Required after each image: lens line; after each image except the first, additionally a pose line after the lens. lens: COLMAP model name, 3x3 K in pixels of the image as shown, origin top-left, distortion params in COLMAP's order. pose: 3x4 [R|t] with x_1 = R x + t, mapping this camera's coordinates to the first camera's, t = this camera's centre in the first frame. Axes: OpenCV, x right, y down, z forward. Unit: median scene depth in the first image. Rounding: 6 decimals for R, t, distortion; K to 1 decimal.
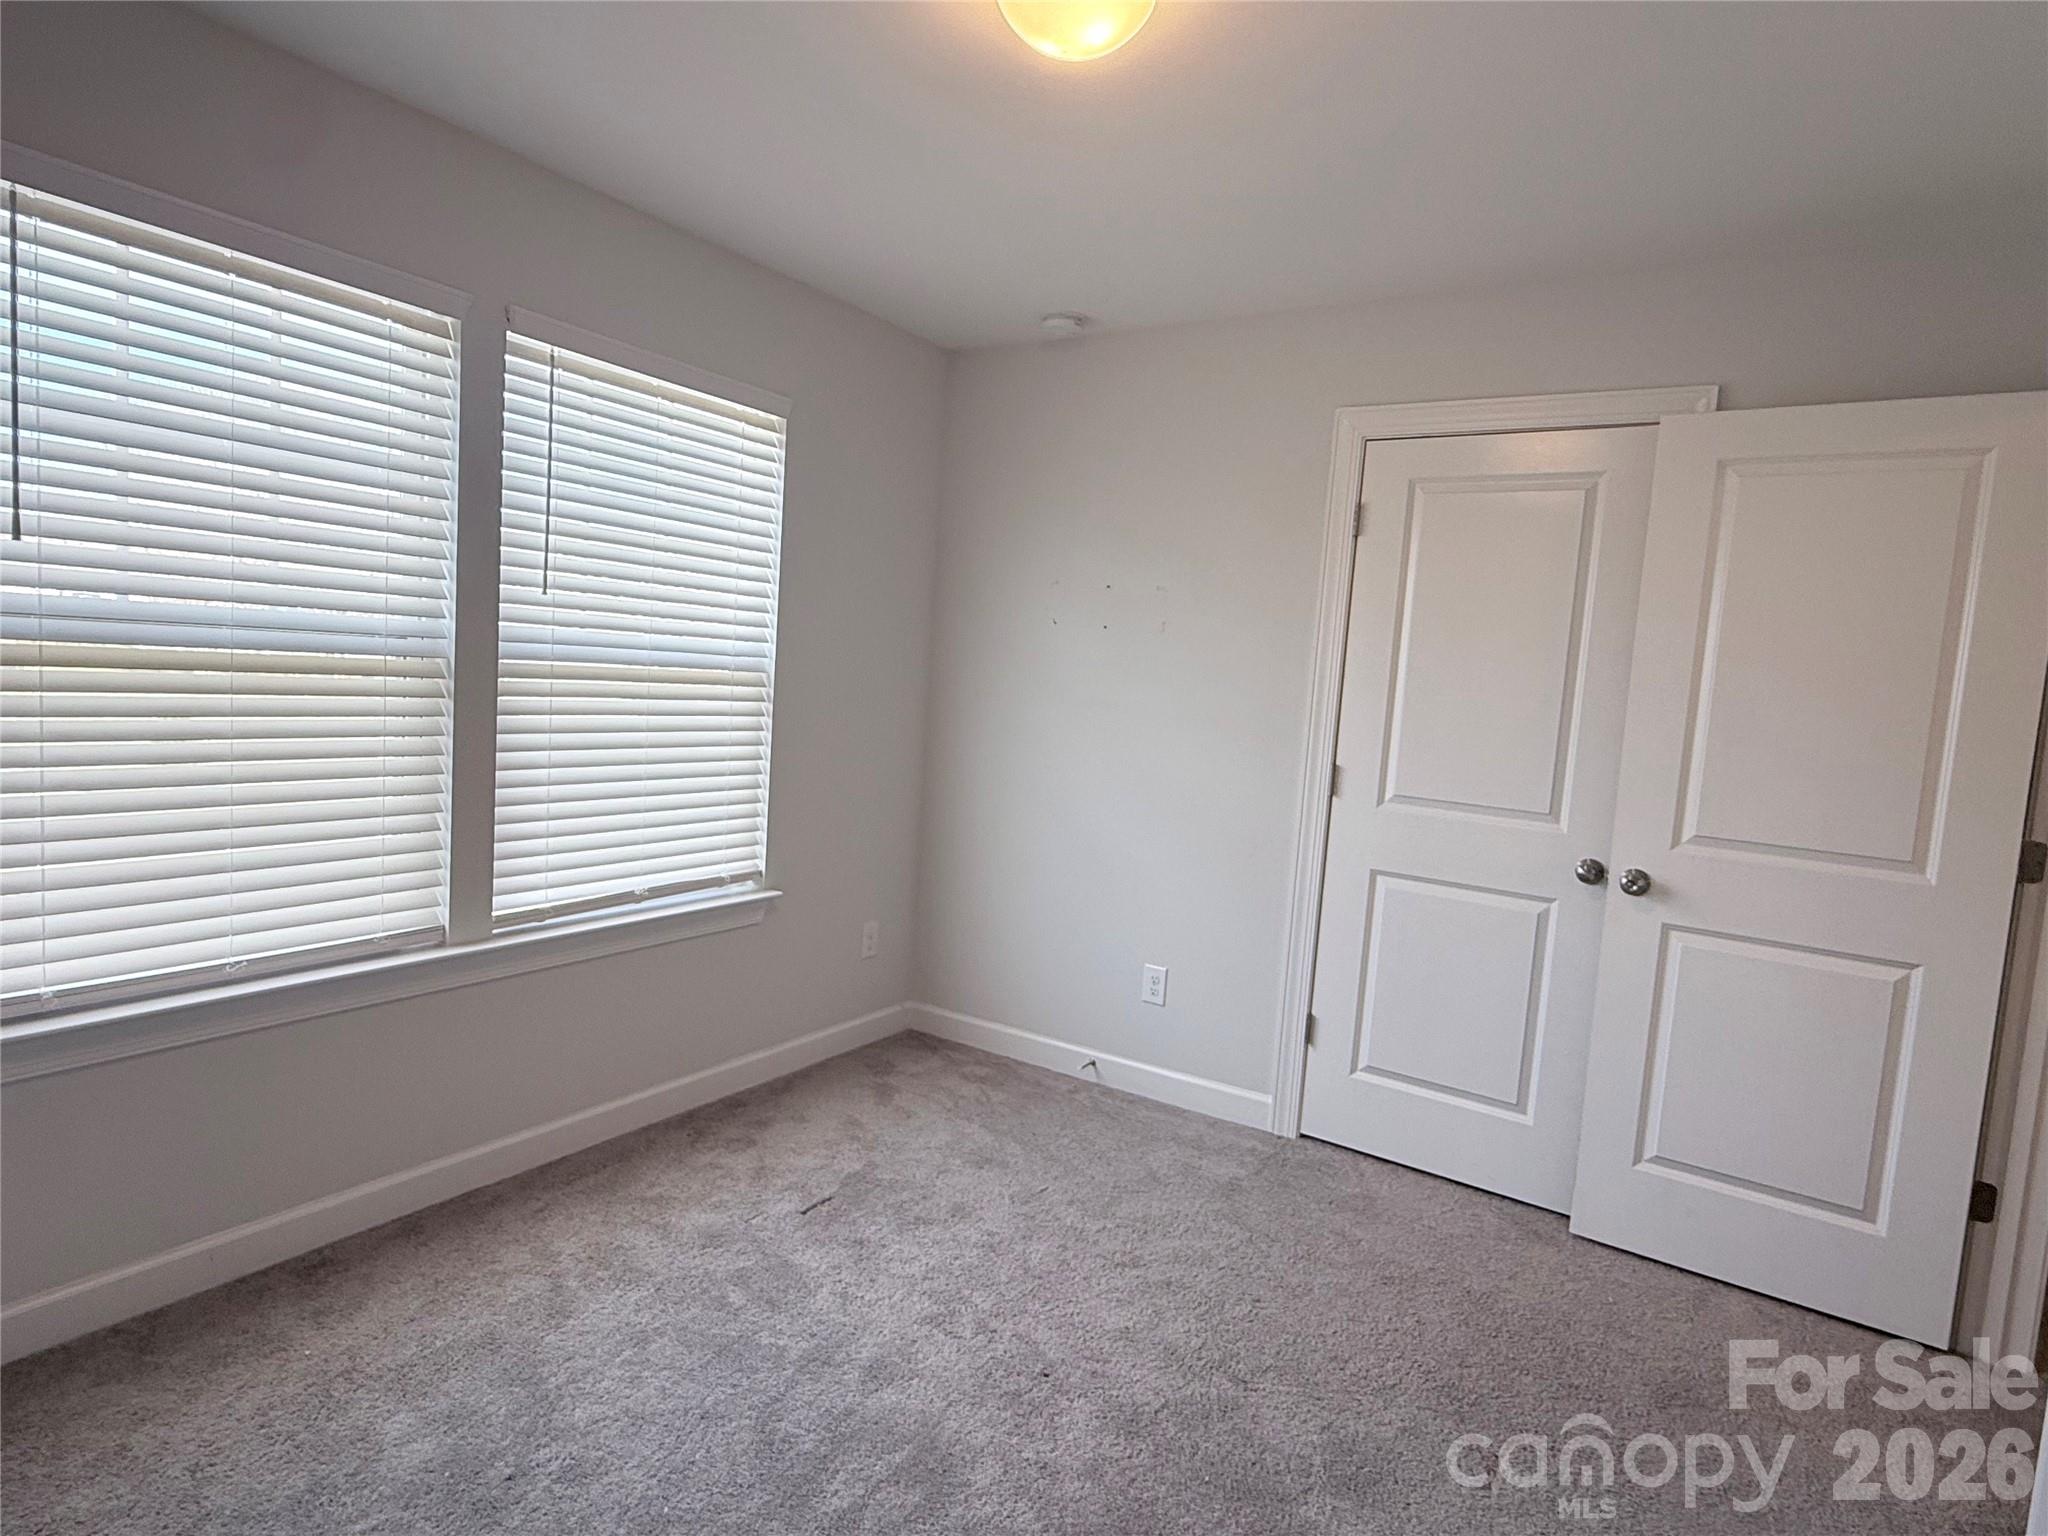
lens RADIAL K [[1119.6, 0, 1046.7], [0, 1119.6, 774.6], [0, 0, 1]] dist [-0.005707, -0.003153]
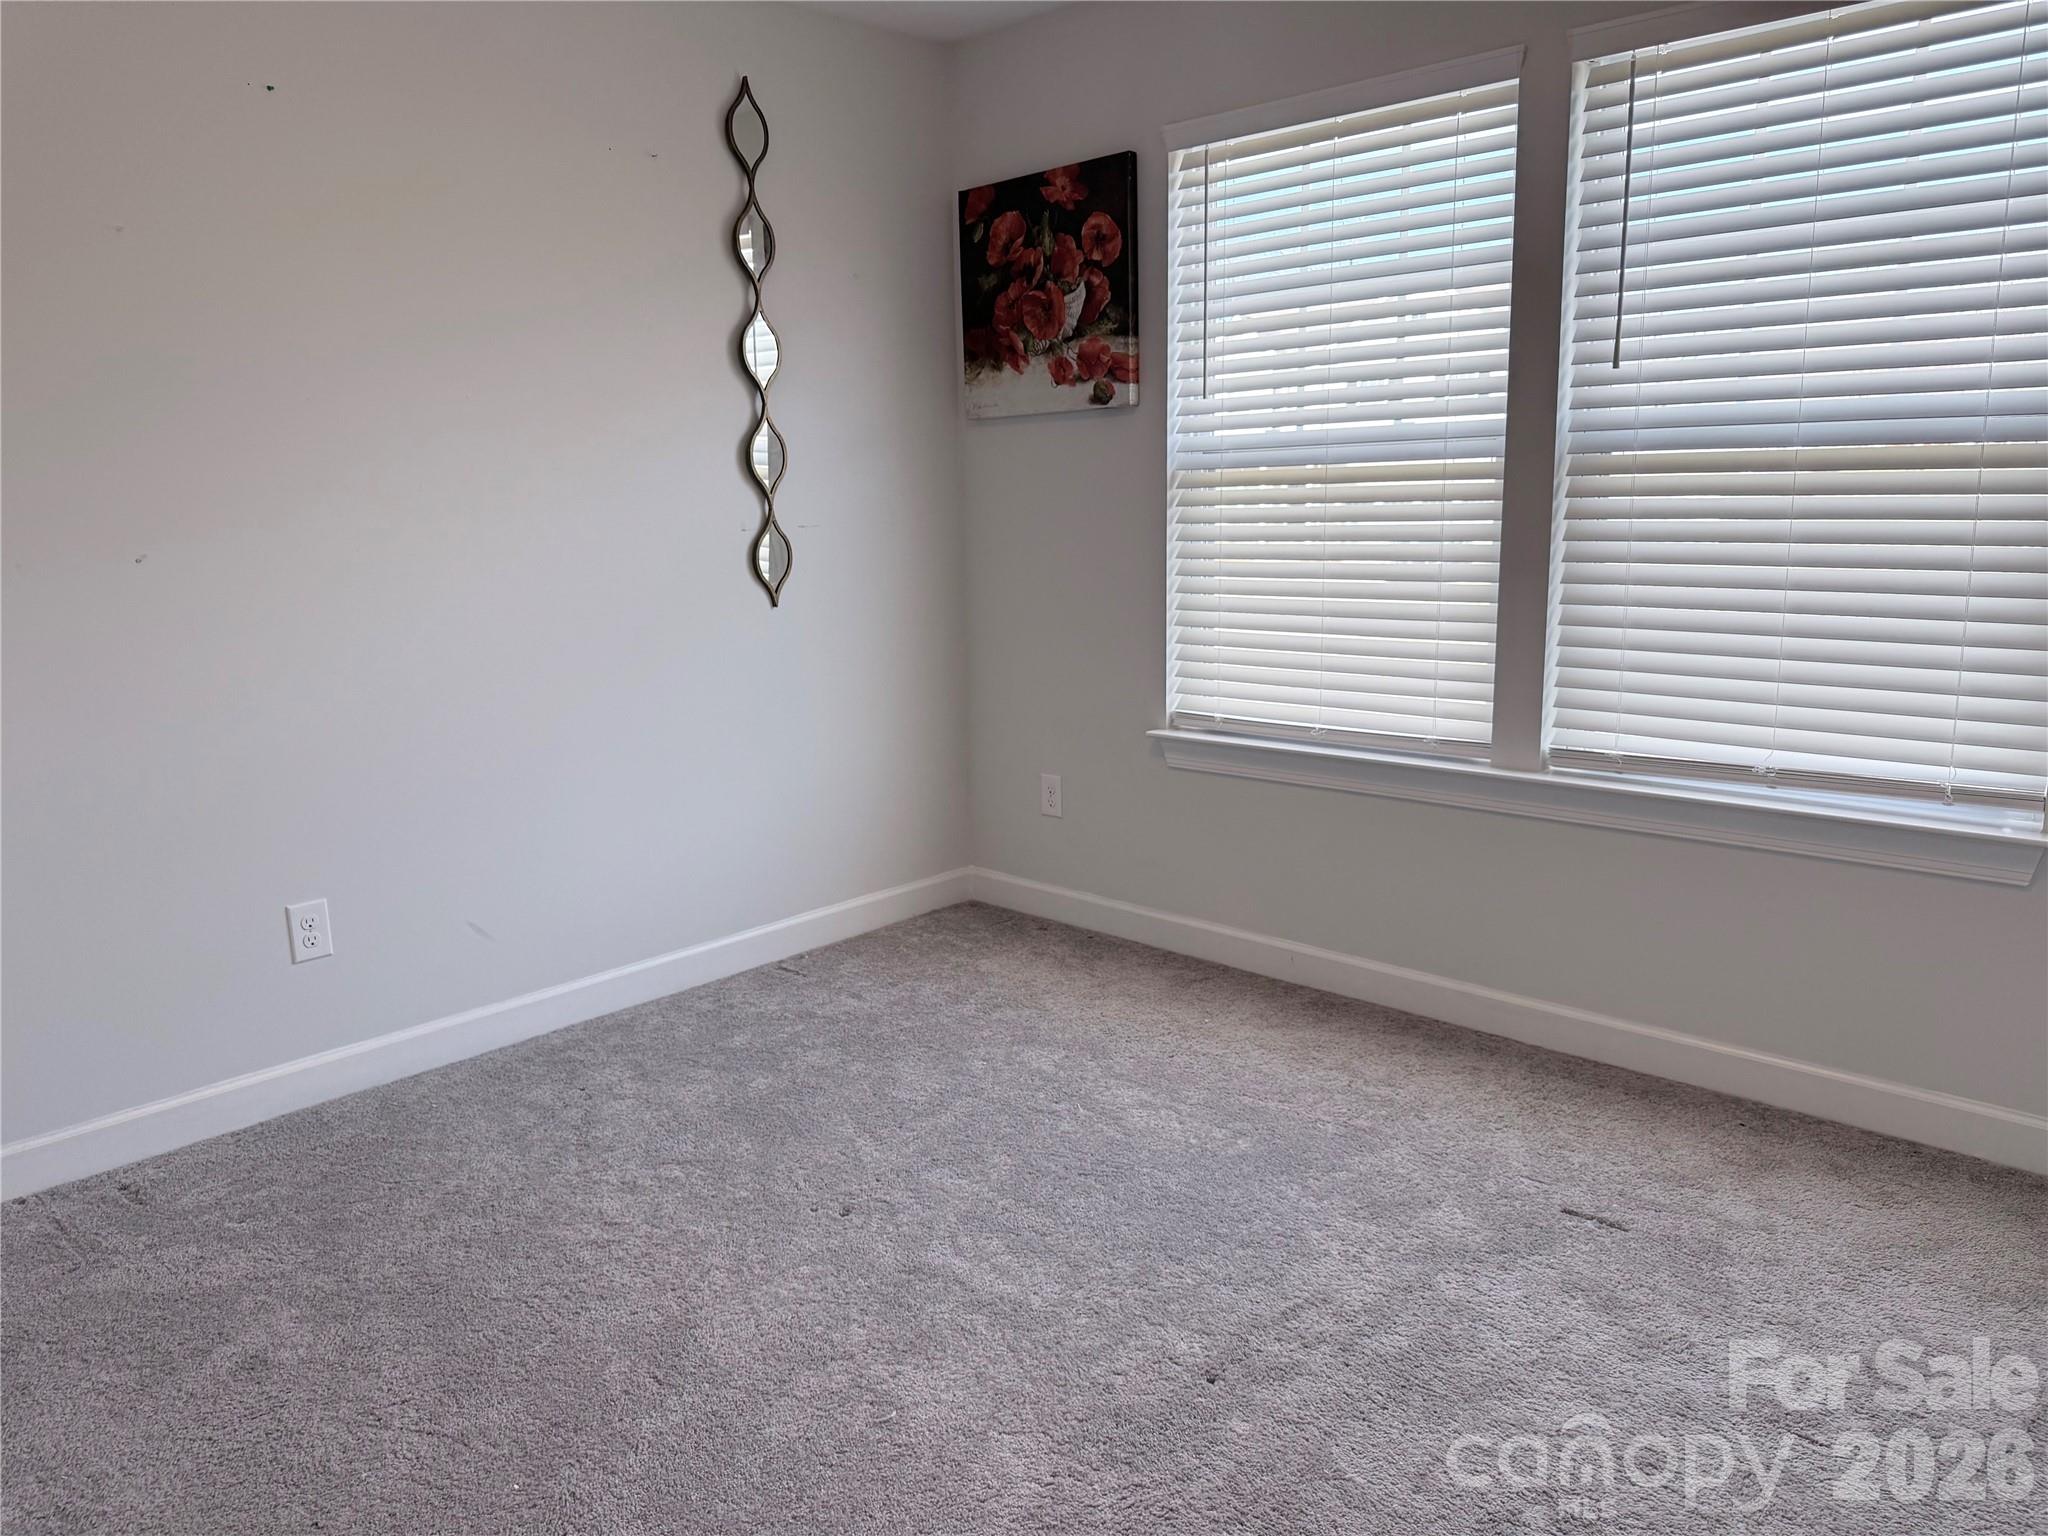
lens RADIAL K [[1447.6, 0, 1023.9], [0, 1447.6, 772.2], [0, 0, 1]] dist [0.068035, -0.080884]
pose [[-0.190937, 0.119940, -0.974247, 0.641525], [-0.088852, 0.986321, 0.138840, 0.018967], [0.977573, 0.113074, -0.177668, 0.713252]]
